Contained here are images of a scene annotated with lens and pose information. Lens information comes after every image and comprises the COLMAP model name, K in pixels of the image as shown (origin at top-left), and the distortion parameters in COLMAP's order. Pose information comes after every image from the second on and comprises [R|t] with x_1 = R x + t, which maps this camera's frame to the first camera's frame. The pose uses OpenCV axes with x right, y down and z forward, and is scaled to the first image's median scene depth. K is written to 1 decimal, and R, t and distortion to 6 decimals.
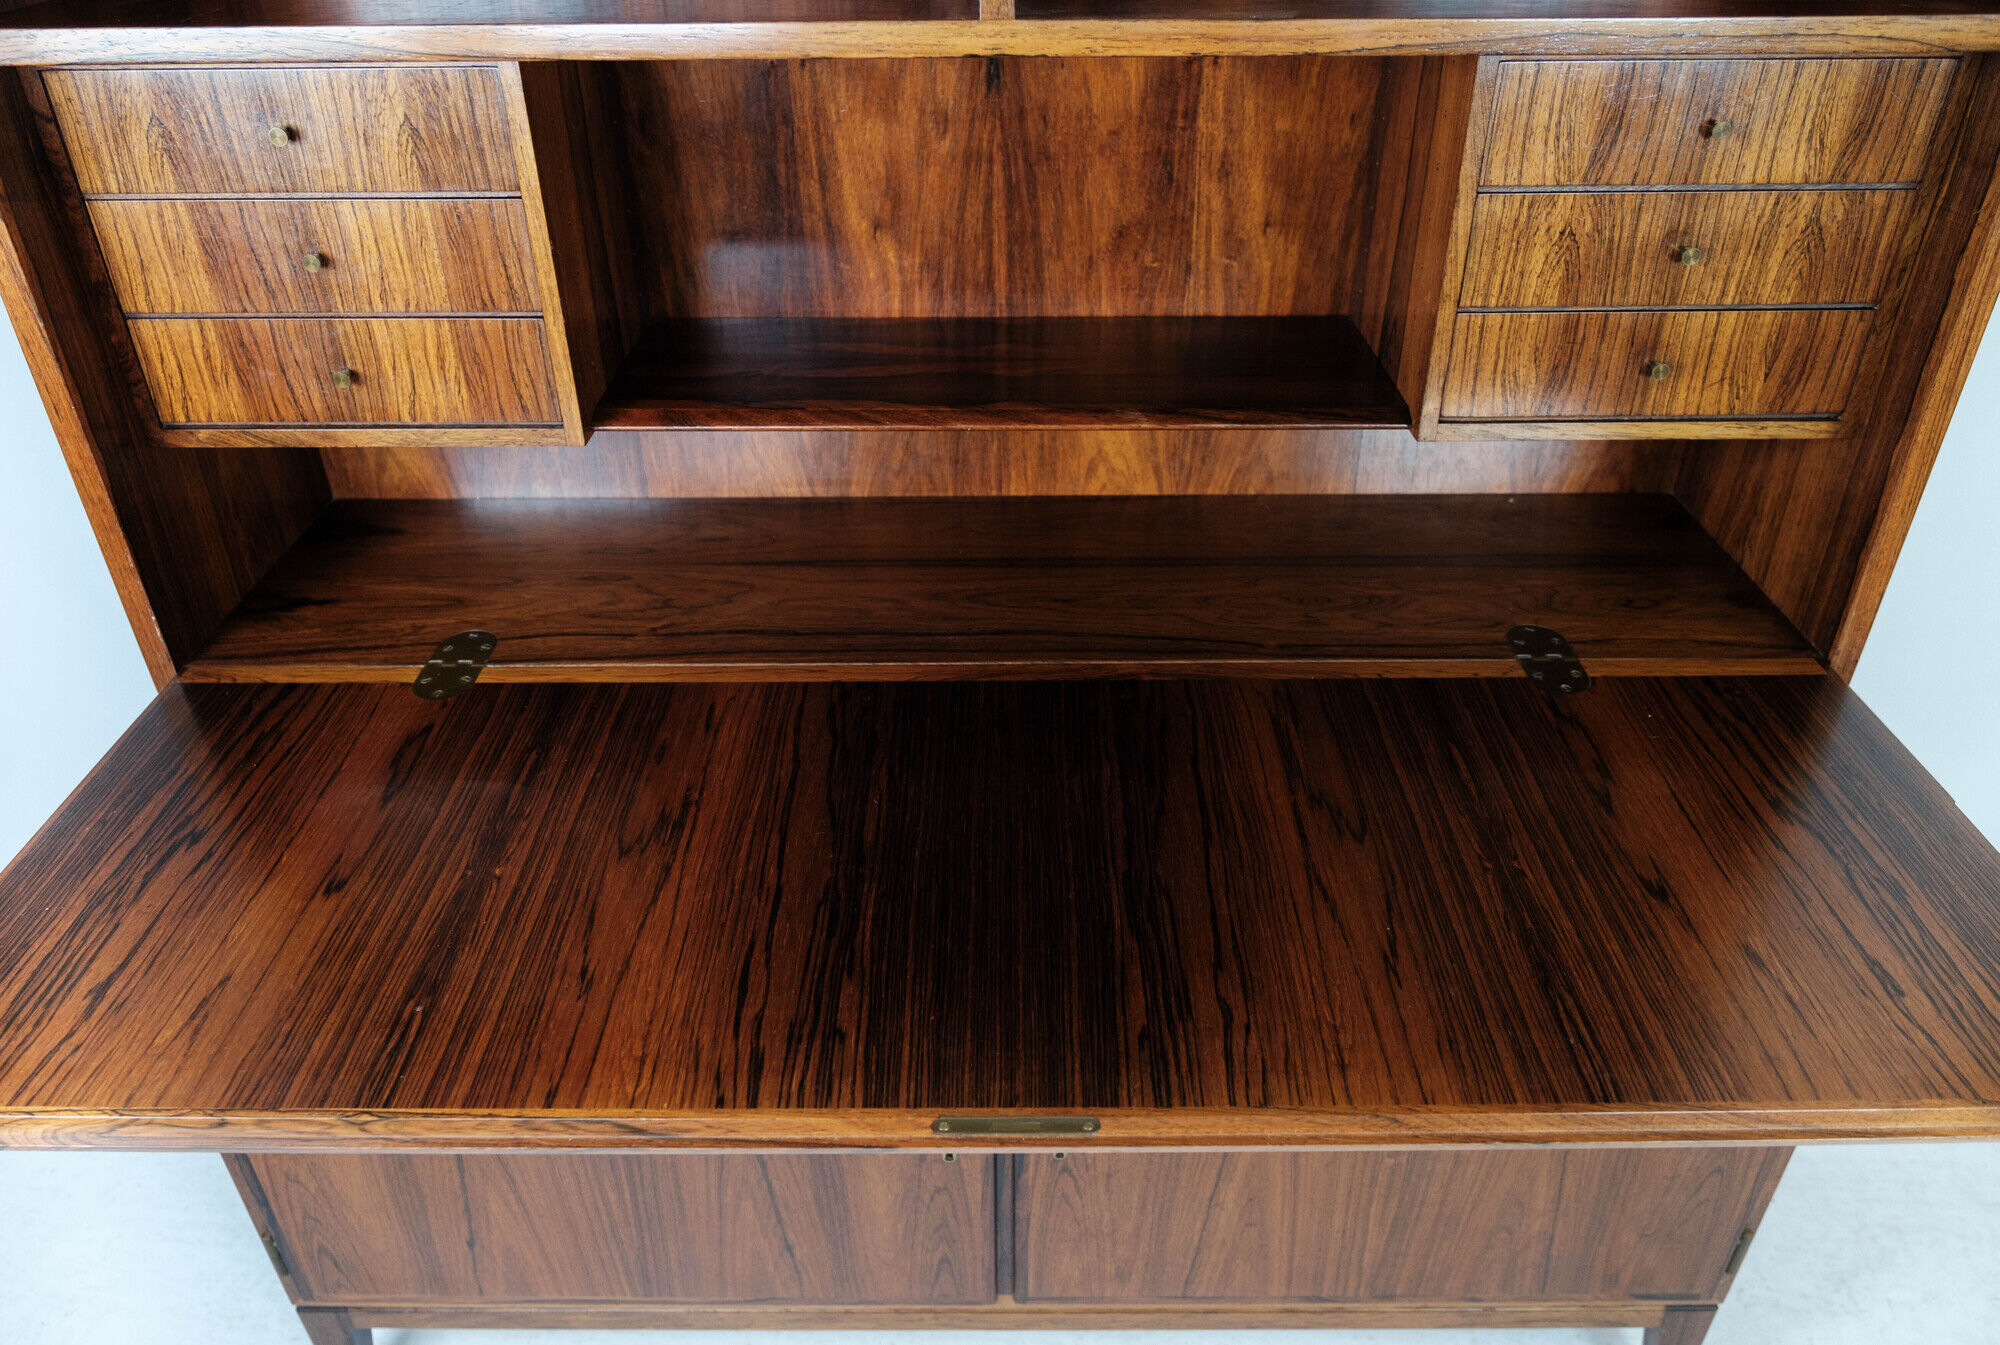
lens RADIAL K [[1436.7, 0, 1002.4], [0, 1436.7, 694.8], [0, 0, 1]] dist [-0.007073, -0.002244]
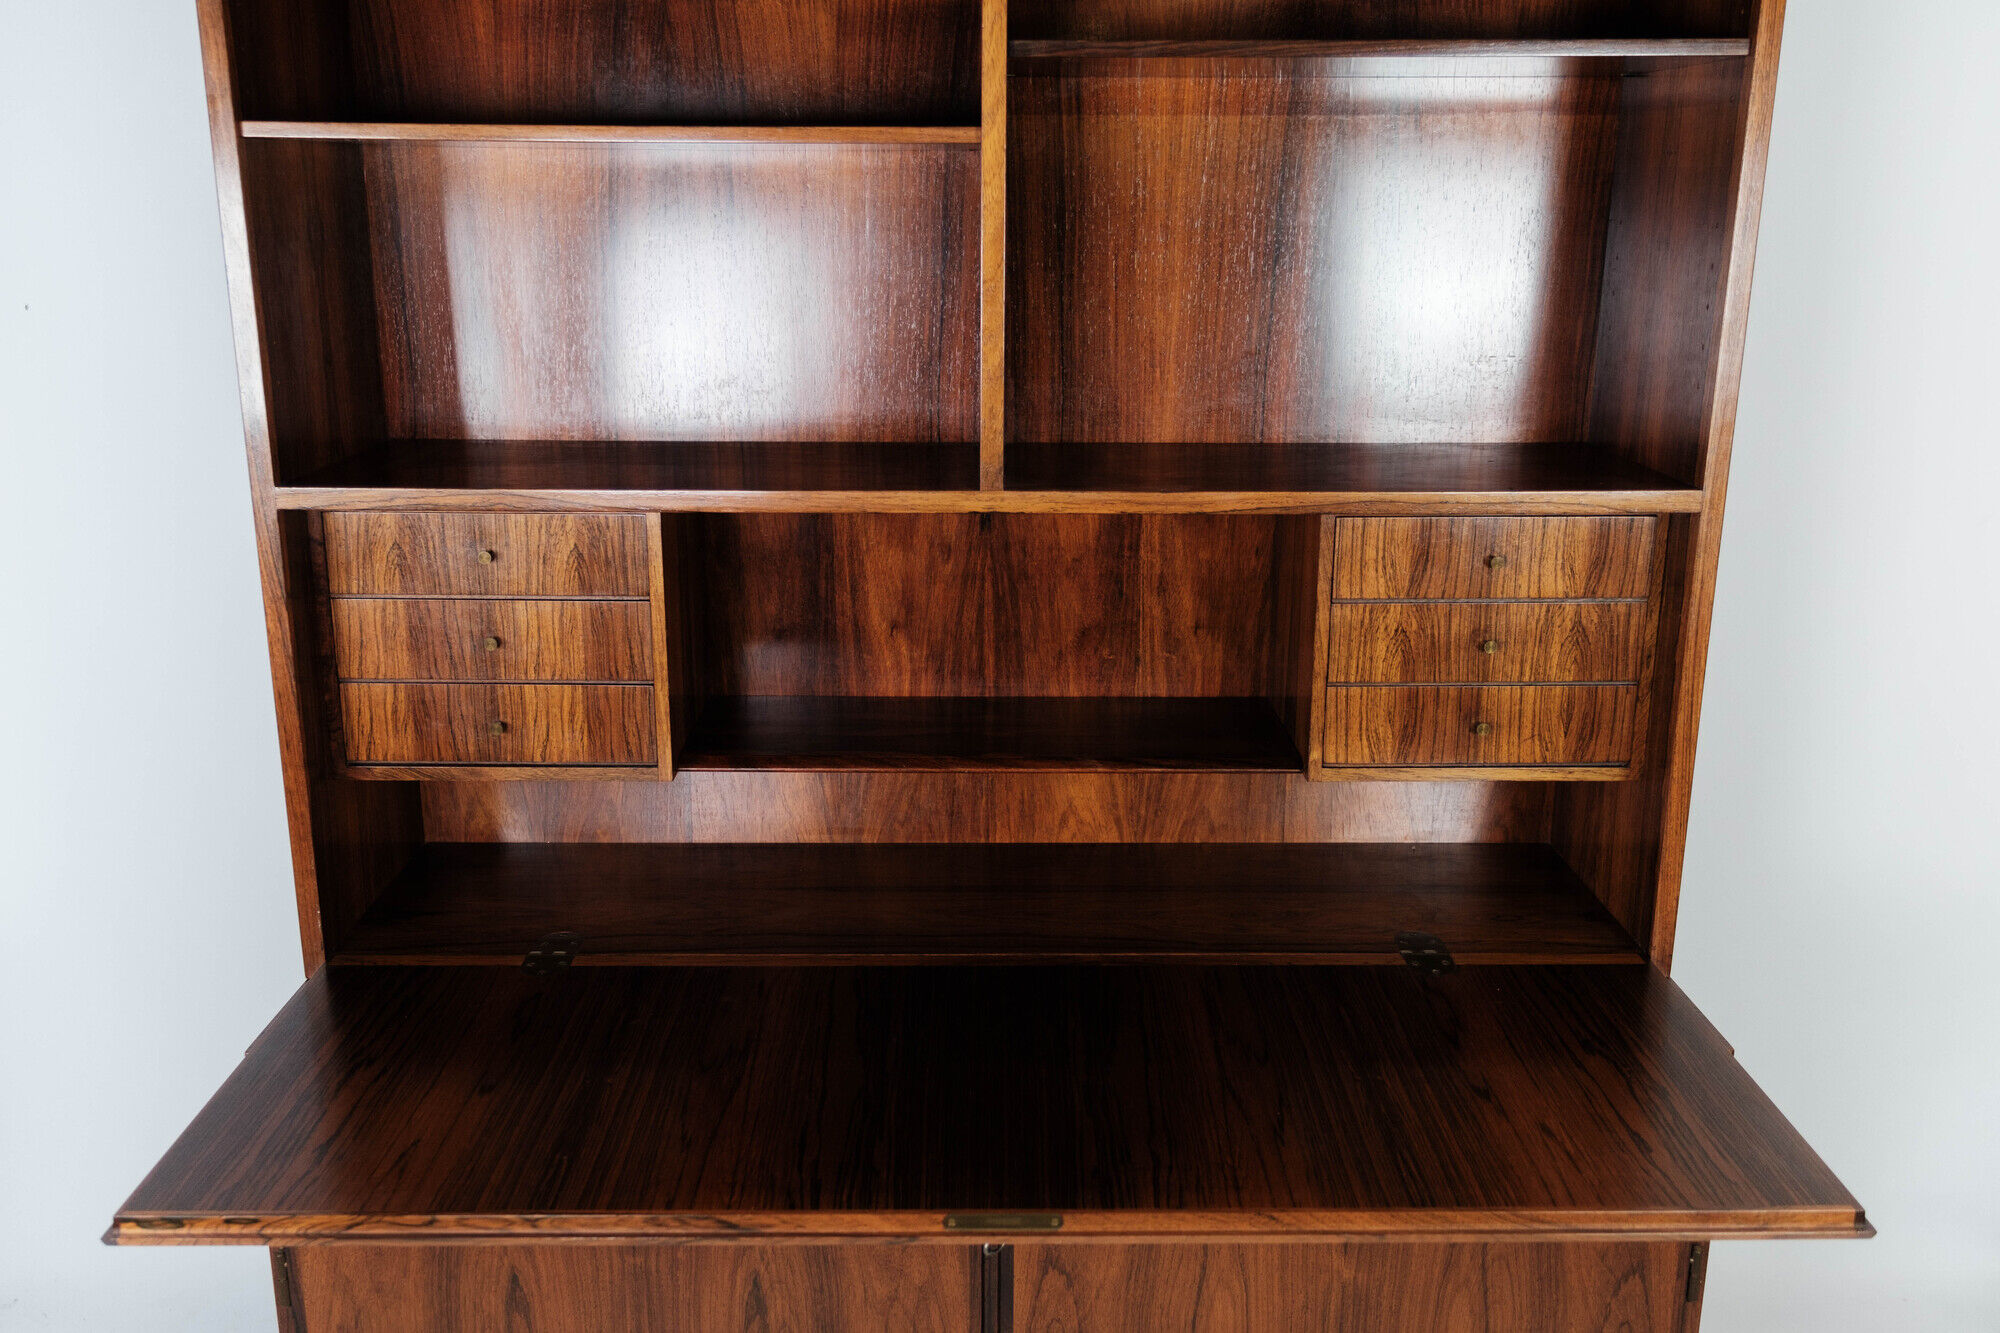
lens RADIAL K [[1748.7, 0, 1000.0], [0, 1748.7, 666.5], [0, 0, 1]] dist [0.028655, -0.022625]
pose [[0.999895, 0.007302, 0.012541, -0.013665], [-0.003129, 0.952362, -0.304953, 0.213596], [-0.014170, 0.304881, 0.952285, -0.556753]]
